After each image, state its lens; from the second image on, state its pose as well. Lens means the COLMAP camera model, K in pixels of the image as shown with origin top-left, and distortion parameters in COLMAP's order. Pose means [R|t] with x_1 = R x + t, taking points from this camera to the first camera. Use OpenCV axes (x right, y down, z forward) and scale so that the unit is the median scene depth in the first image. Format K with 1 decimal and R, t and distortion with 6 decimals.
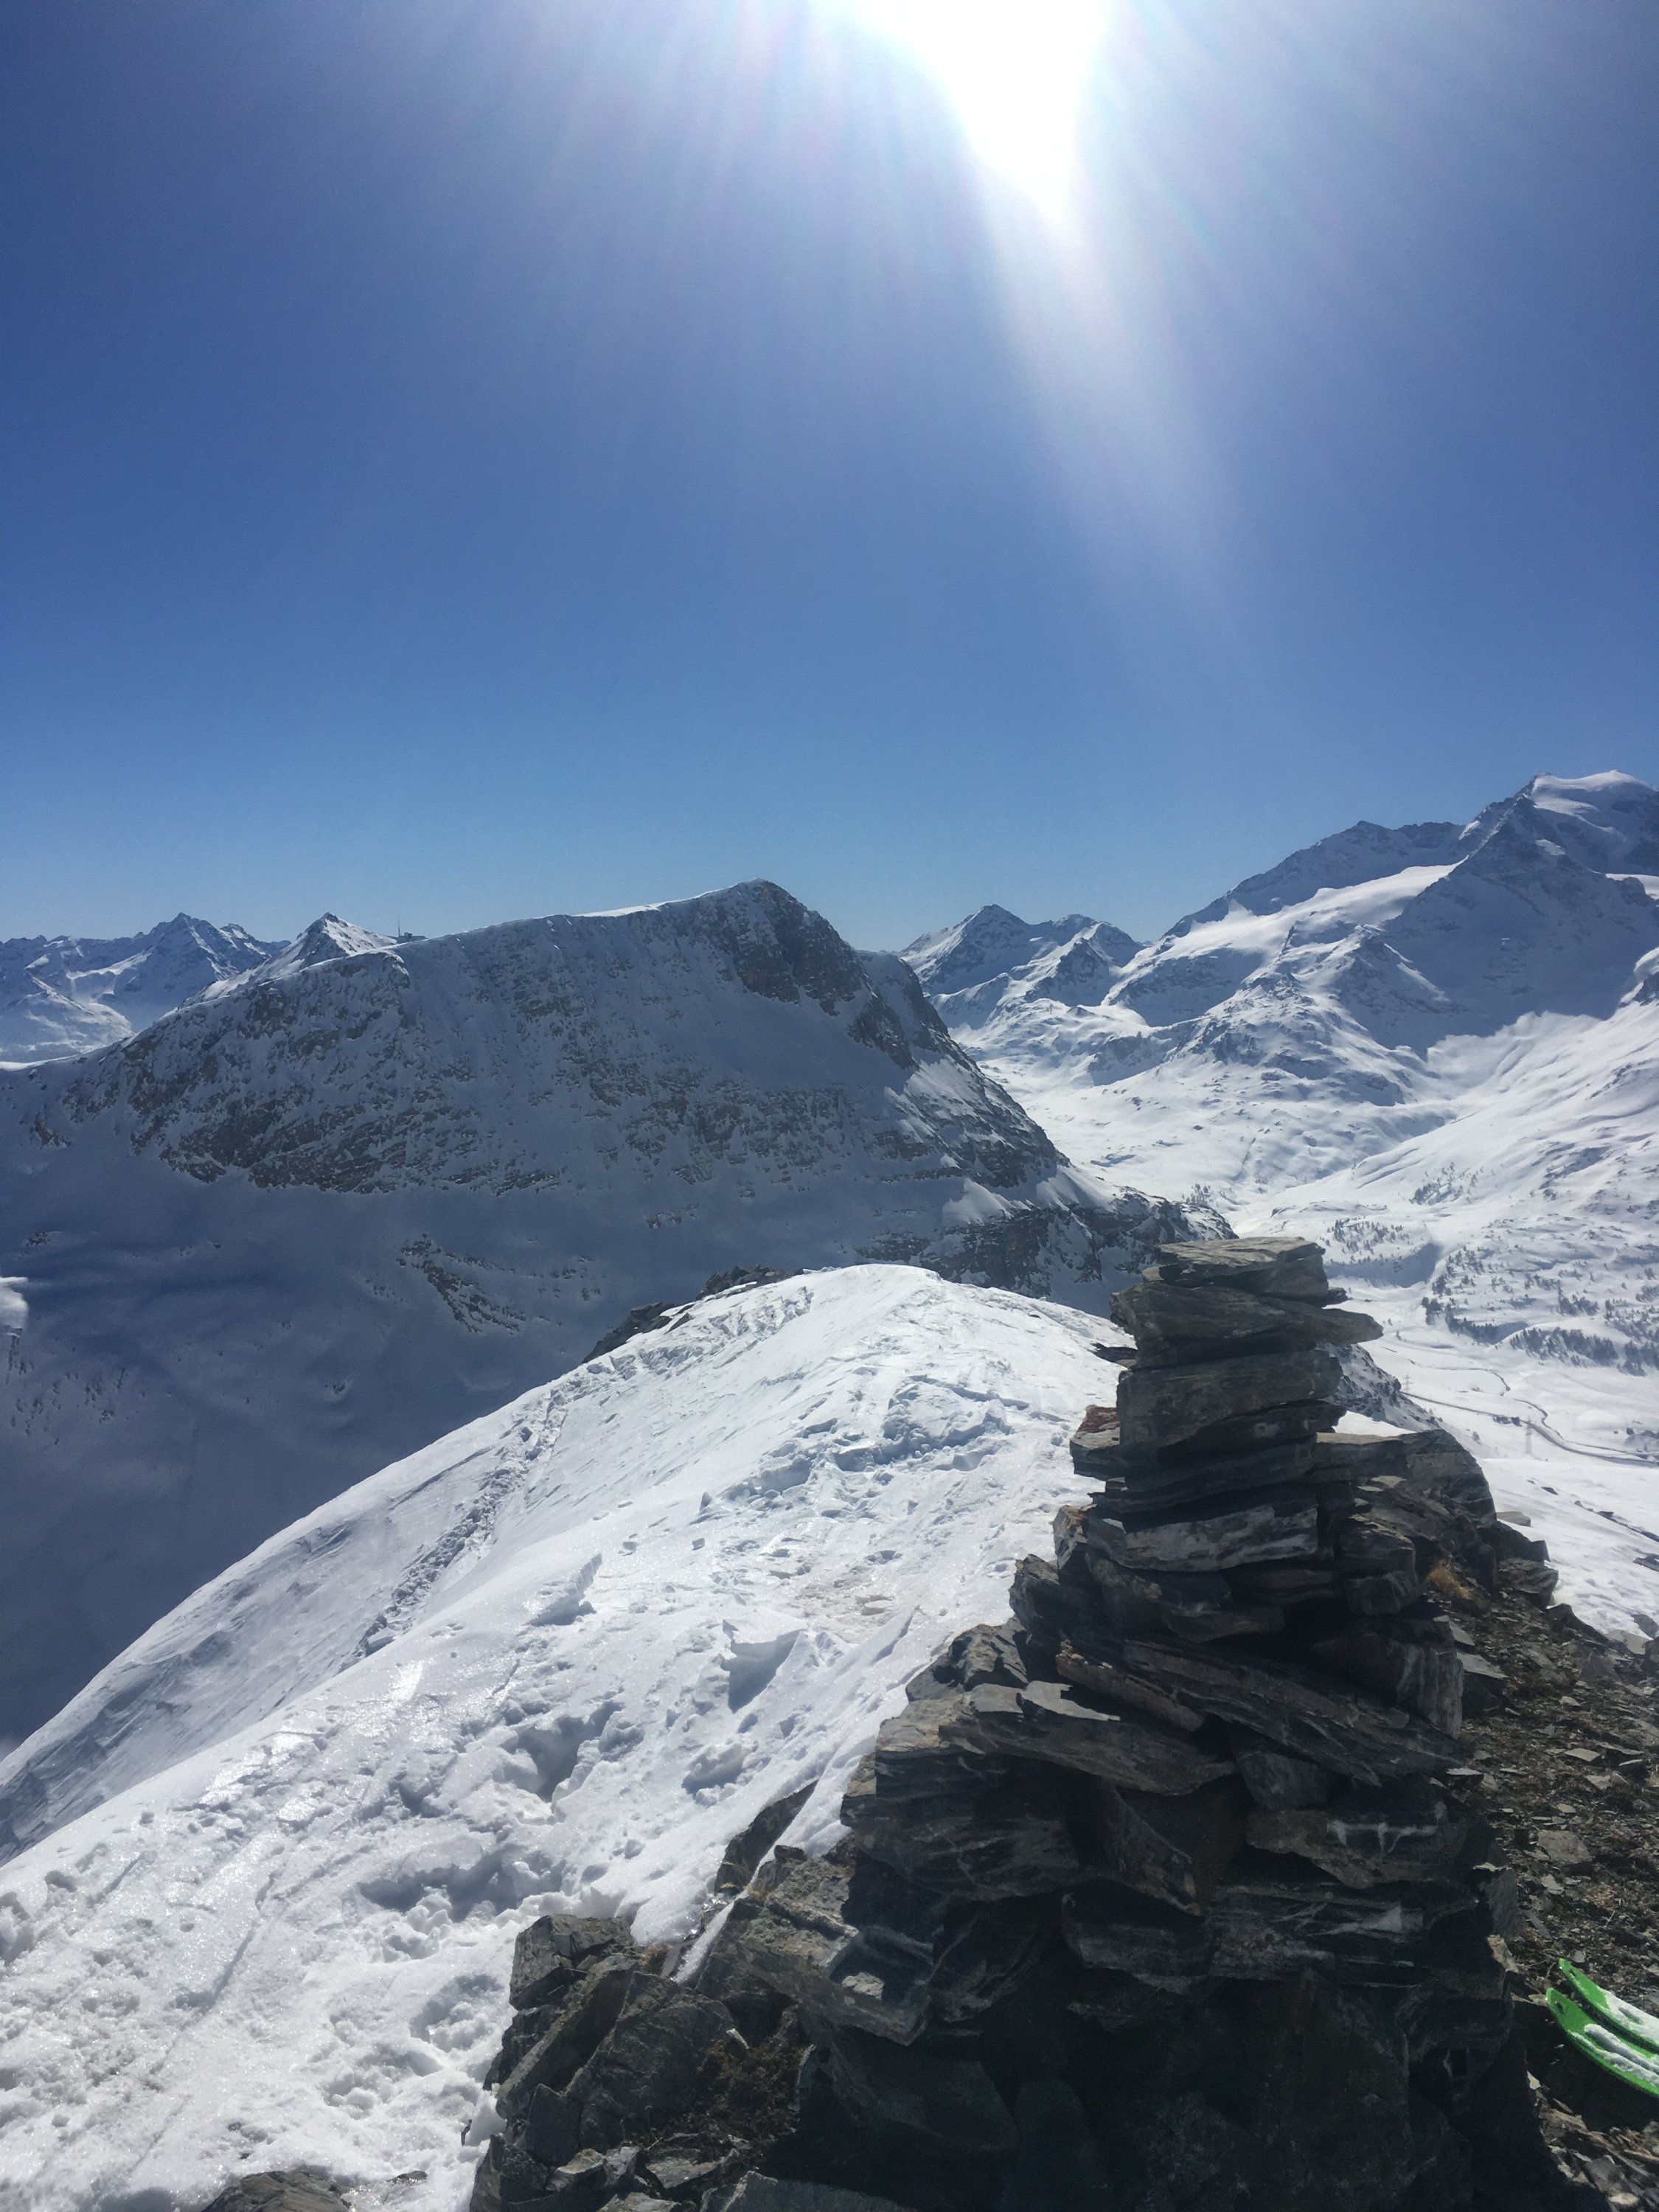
lens RADIAL K [[1878.4, 0, 823.6], [0, 1878.4, 1096.0], [0, 0, 1]] dist [0.078668, -0.083252]
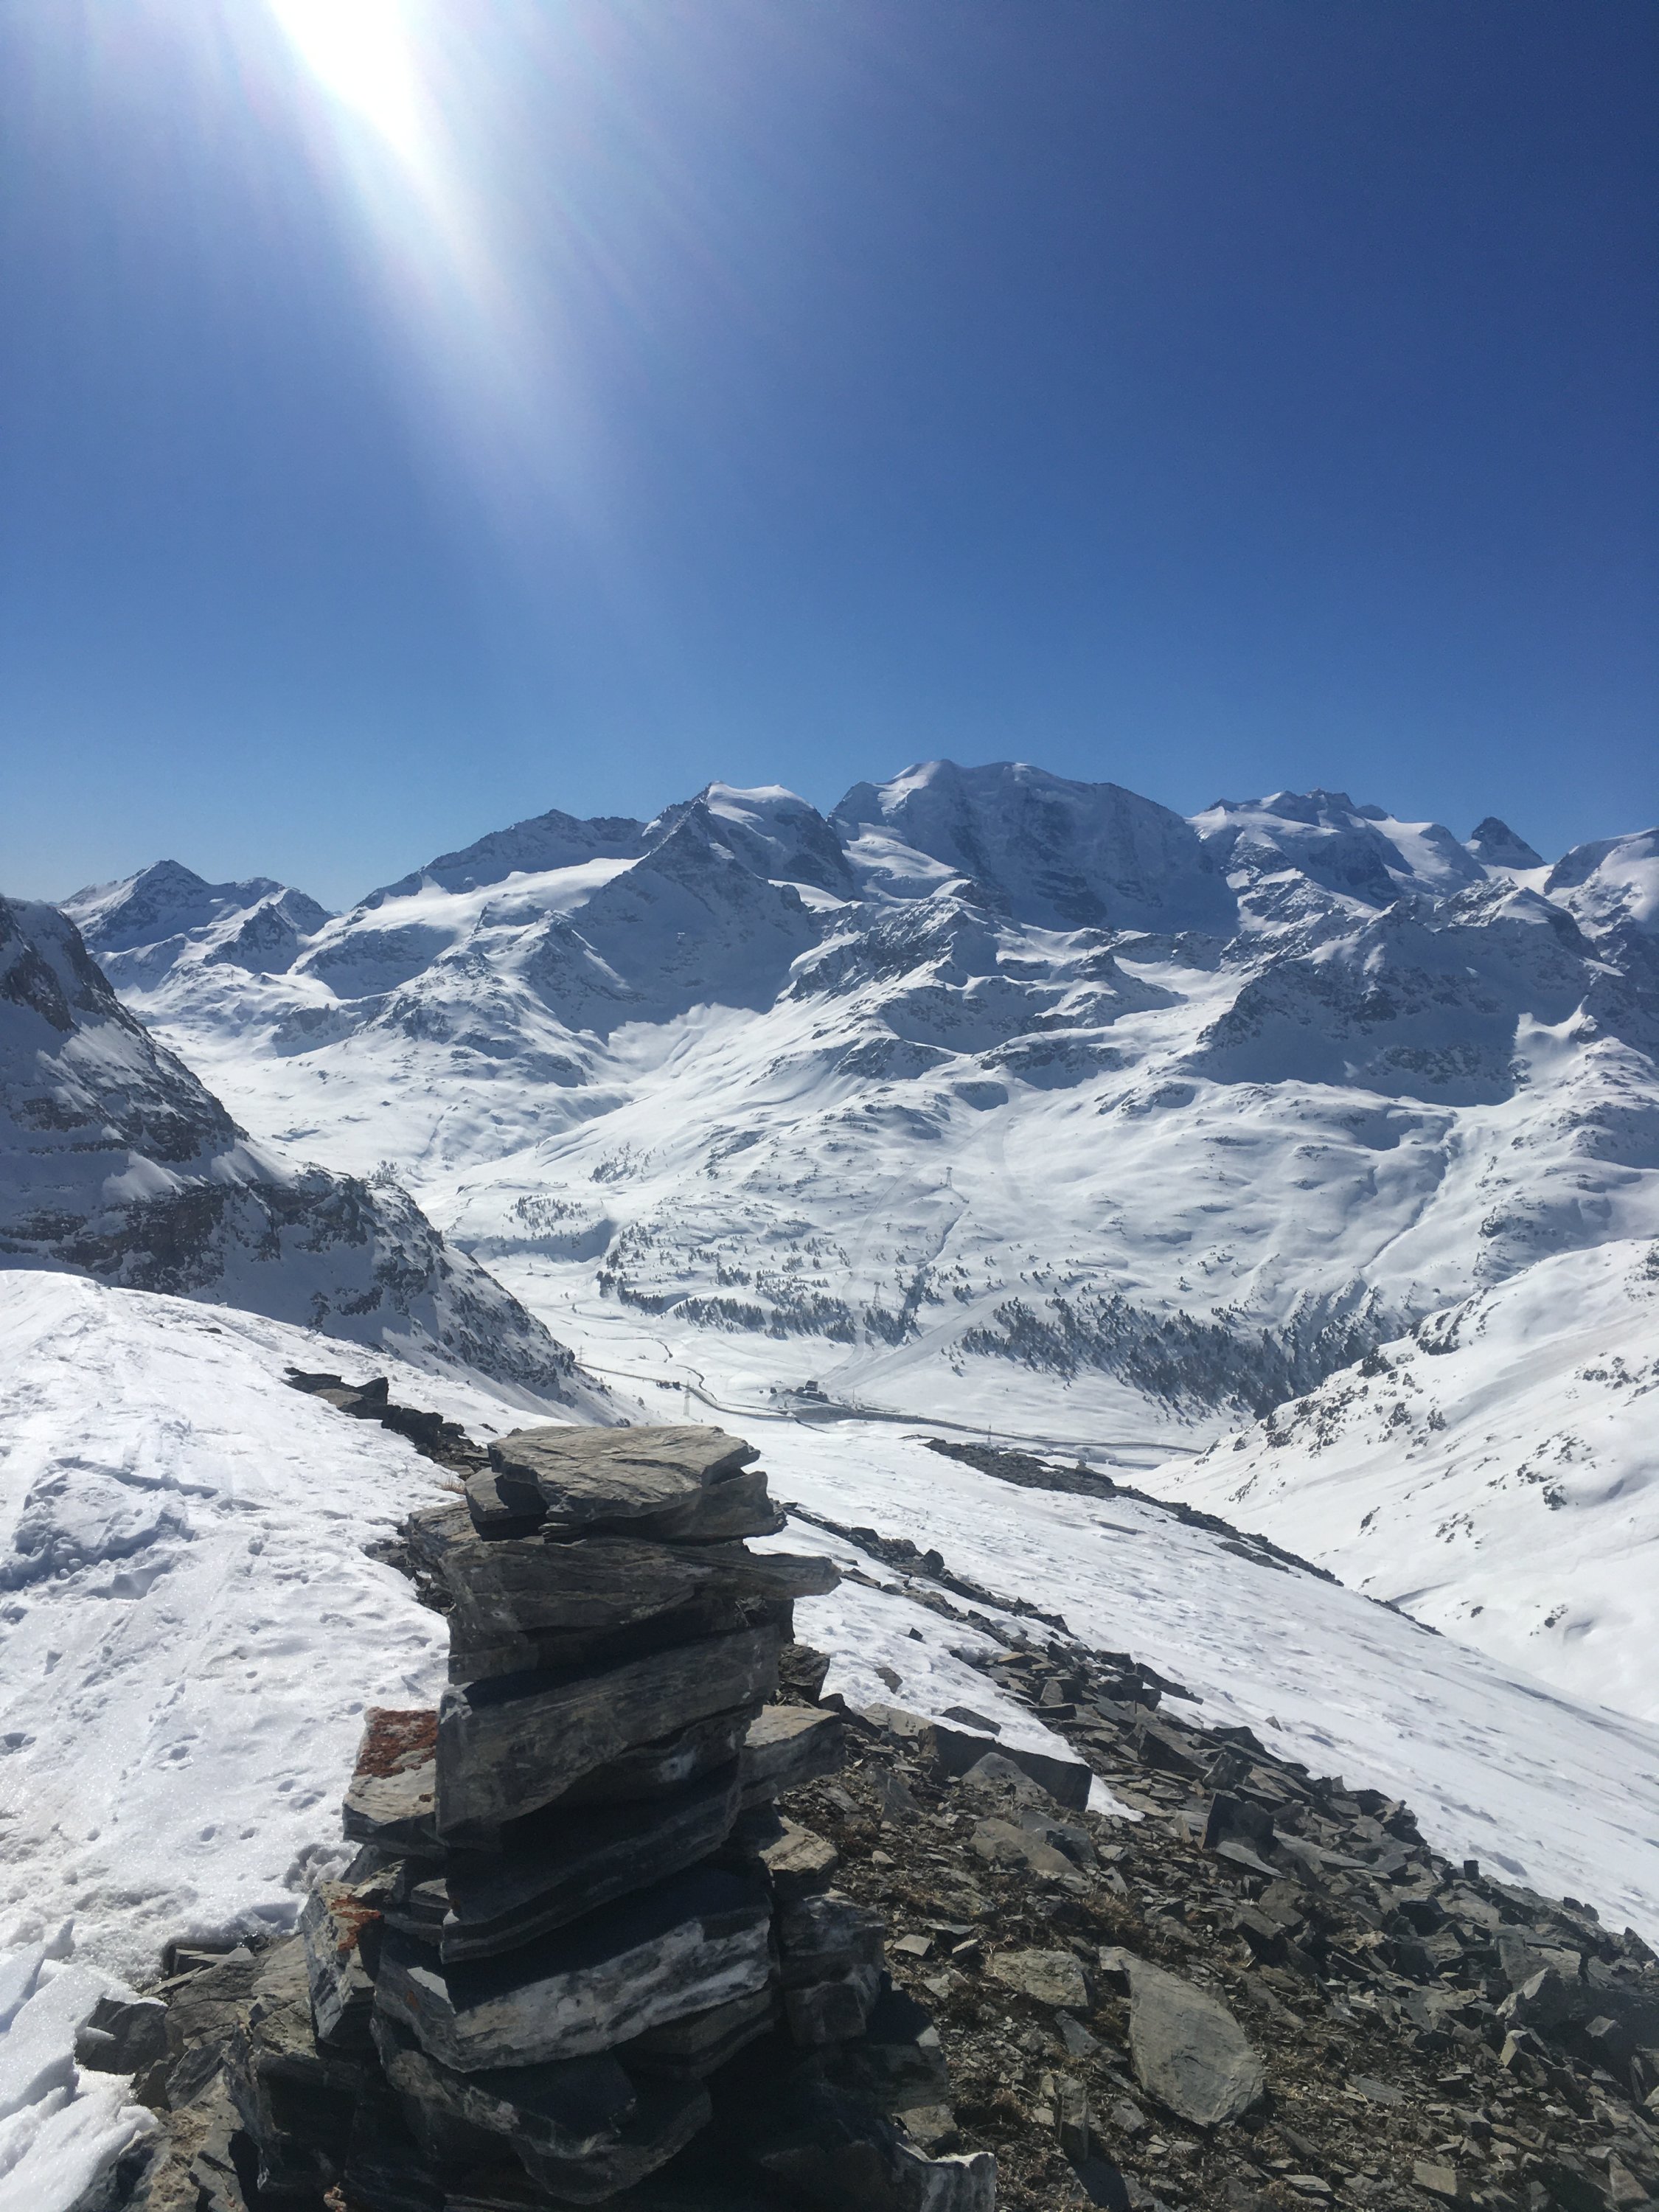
lens RADIAL K [[1878.4, 0, 841.0], [0, 1878.4, 1113.8], [0, 0, 1]] dist [0.078668, -0.083252]
pose [[0.907336, 0.022846, 0.419786, 0.007361], [-0.031994, 0.999379, 0.014763, -0.018464], [-0.419188, -0.026825, 0.907503, 0.167785]]
